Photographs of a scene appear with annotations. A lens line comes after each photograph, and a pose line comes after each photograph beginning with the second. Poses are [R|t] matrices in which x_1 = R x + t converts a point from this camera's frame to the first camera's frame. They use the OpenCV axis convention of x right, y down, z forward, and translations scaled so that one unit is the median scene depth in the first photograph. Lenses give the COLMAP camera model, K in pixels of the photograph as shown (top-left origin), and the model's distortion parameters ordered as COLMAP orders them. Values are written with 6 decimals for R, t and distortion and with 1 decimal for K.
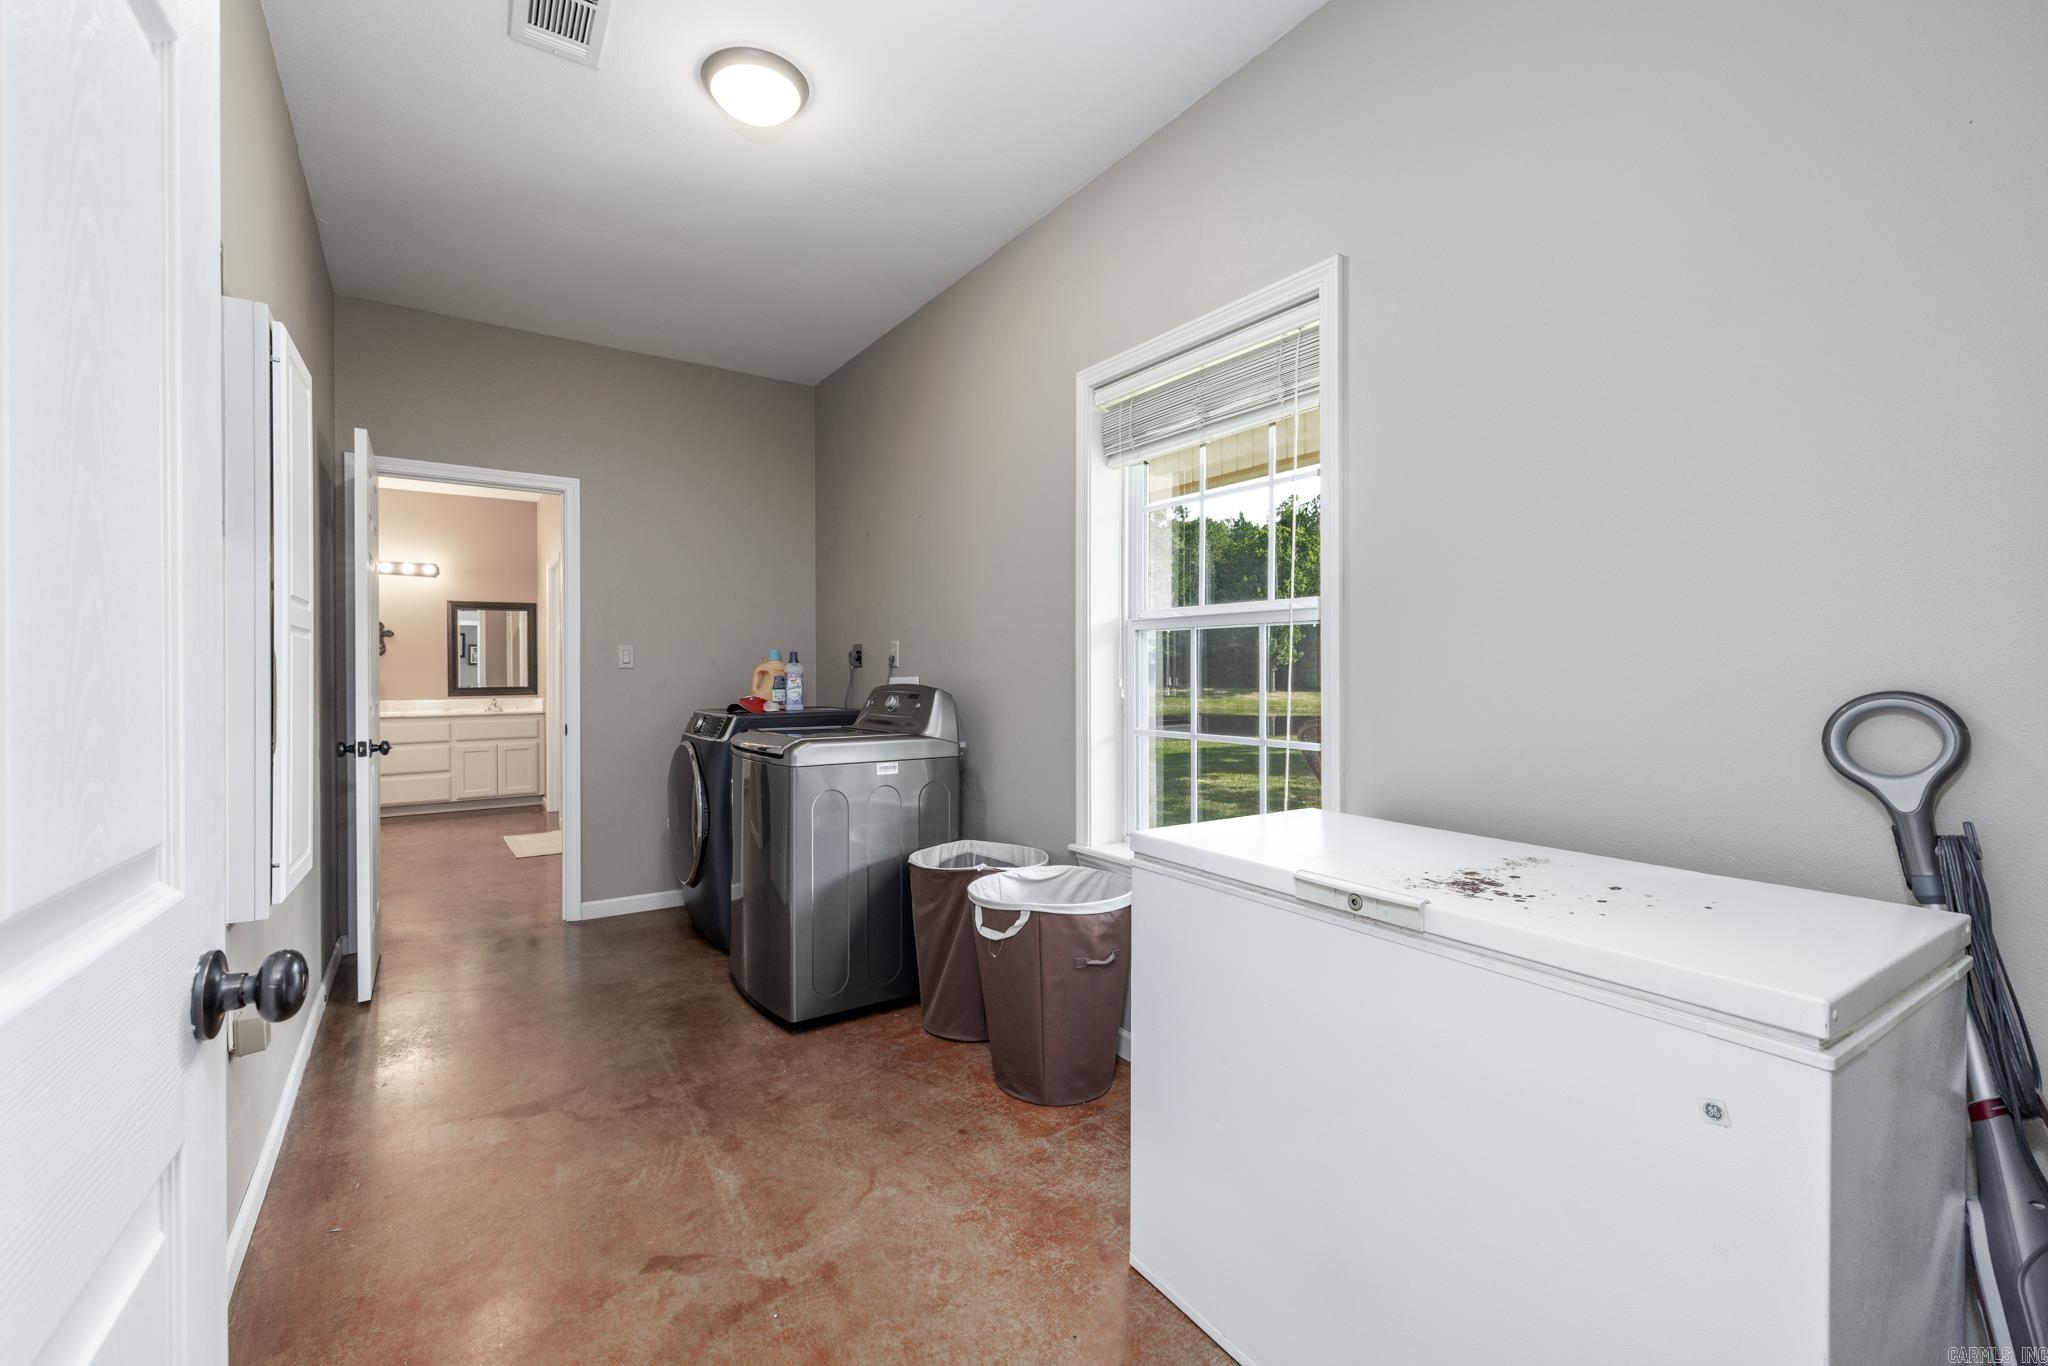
lens RADIAL K [[886.4, 0, 1024.0], [0, 886.4, 683.0], [0, 0, 1]] dist [0.000556, 0.000013]
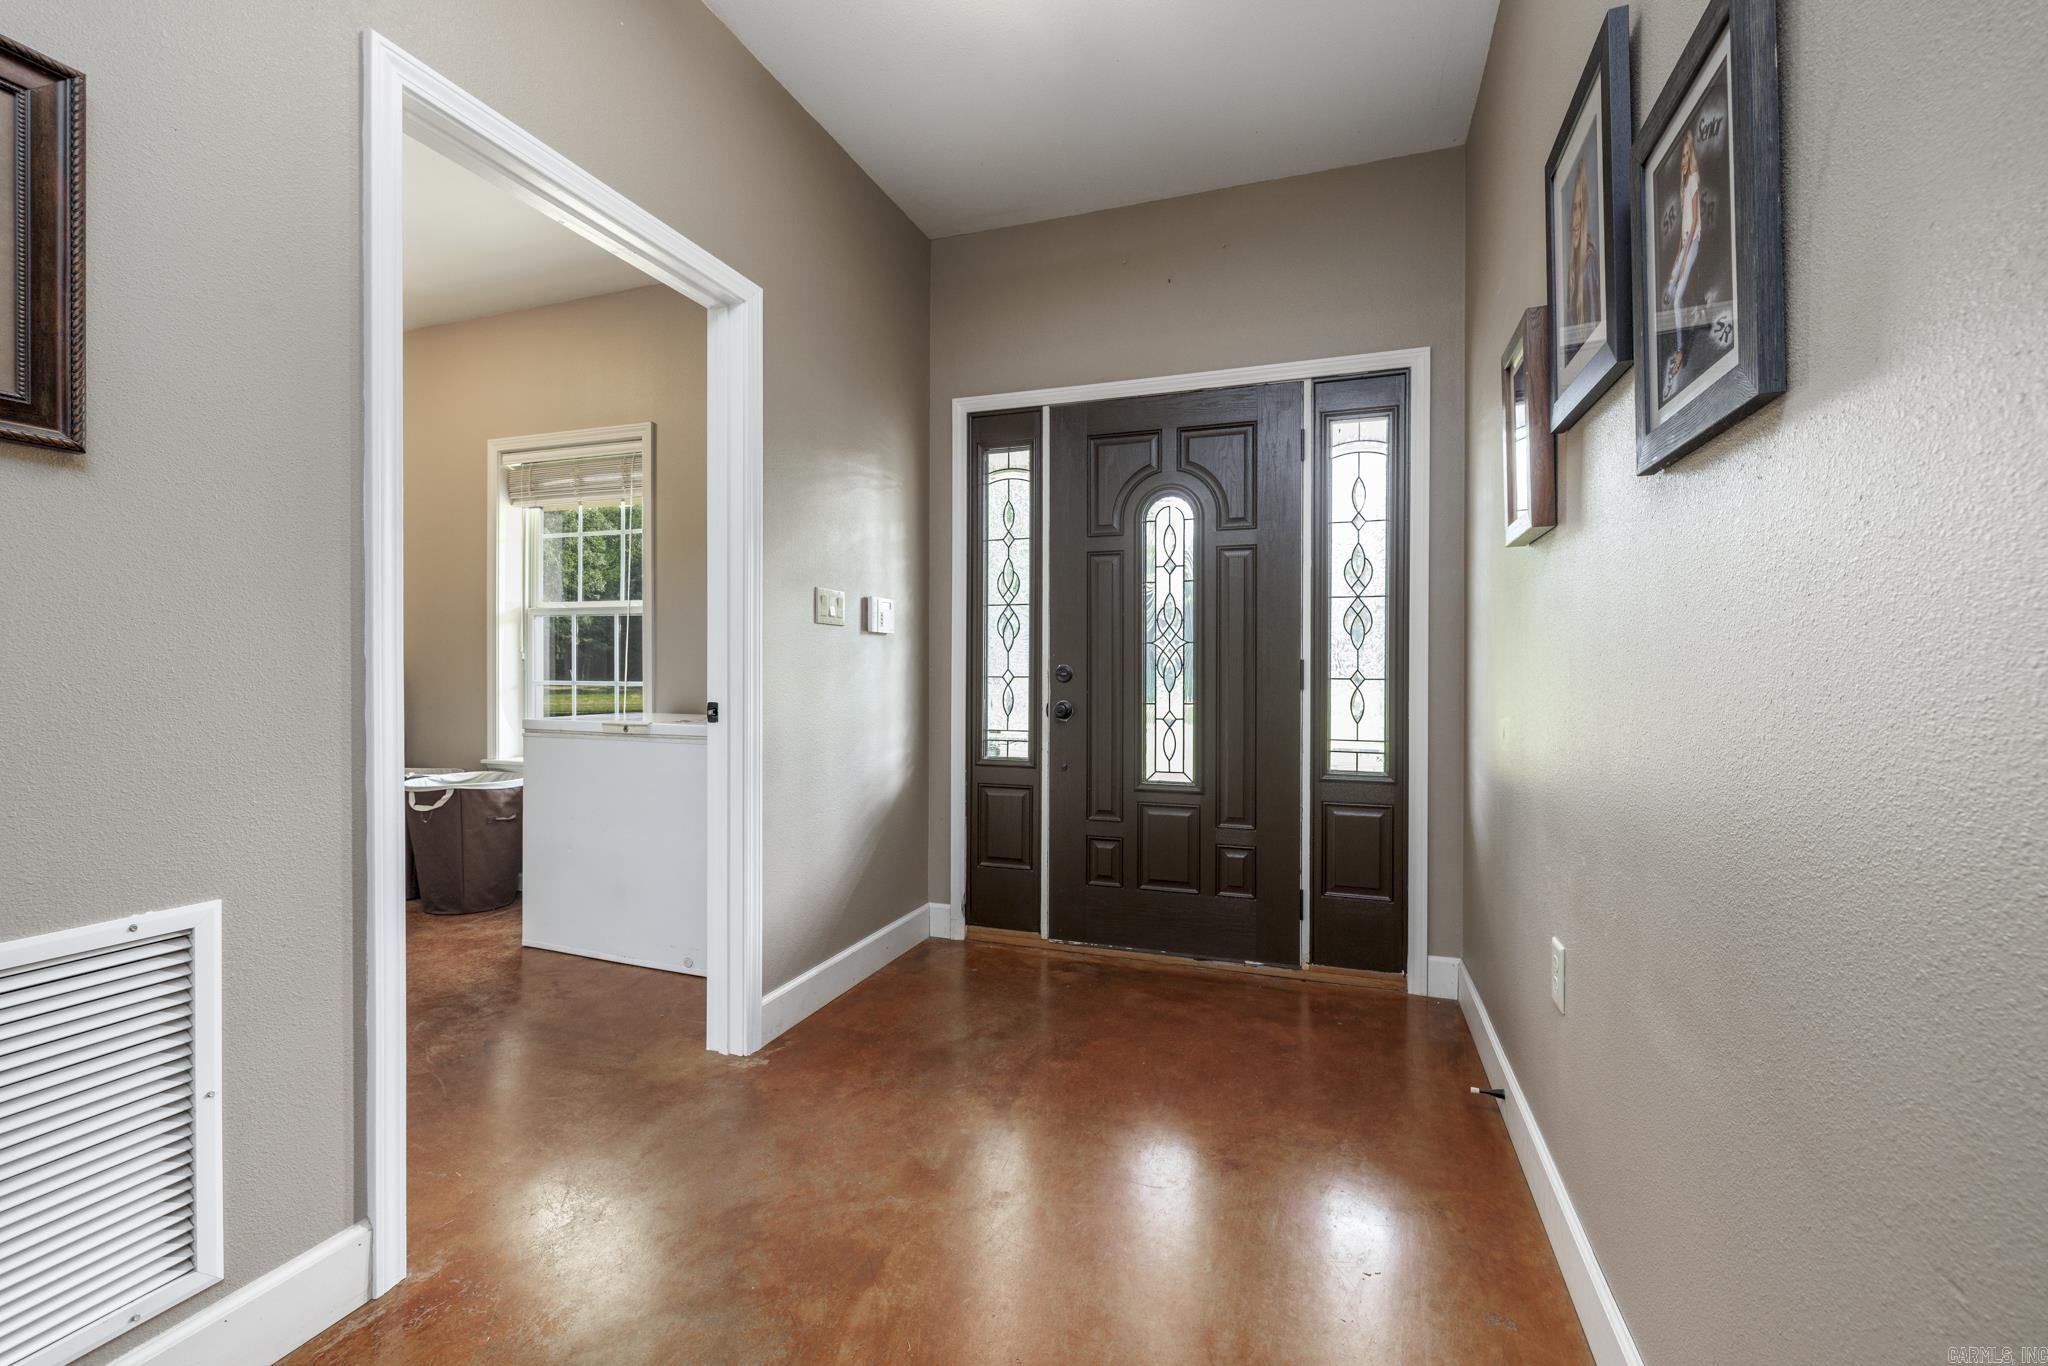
lens RADIAL K [[853.2, 0, 1024.0], [0, 853.2, 683.0], [0, 0, 1]] dist [0.001219, 0.000081]
pose [[0.810269, -0.001159, 0.586057, -0.059531], [-0.001590, 0.999990, 0.004175, 0.058603], [-0.586056, -0.004315, 0.810259, -0.812179]]
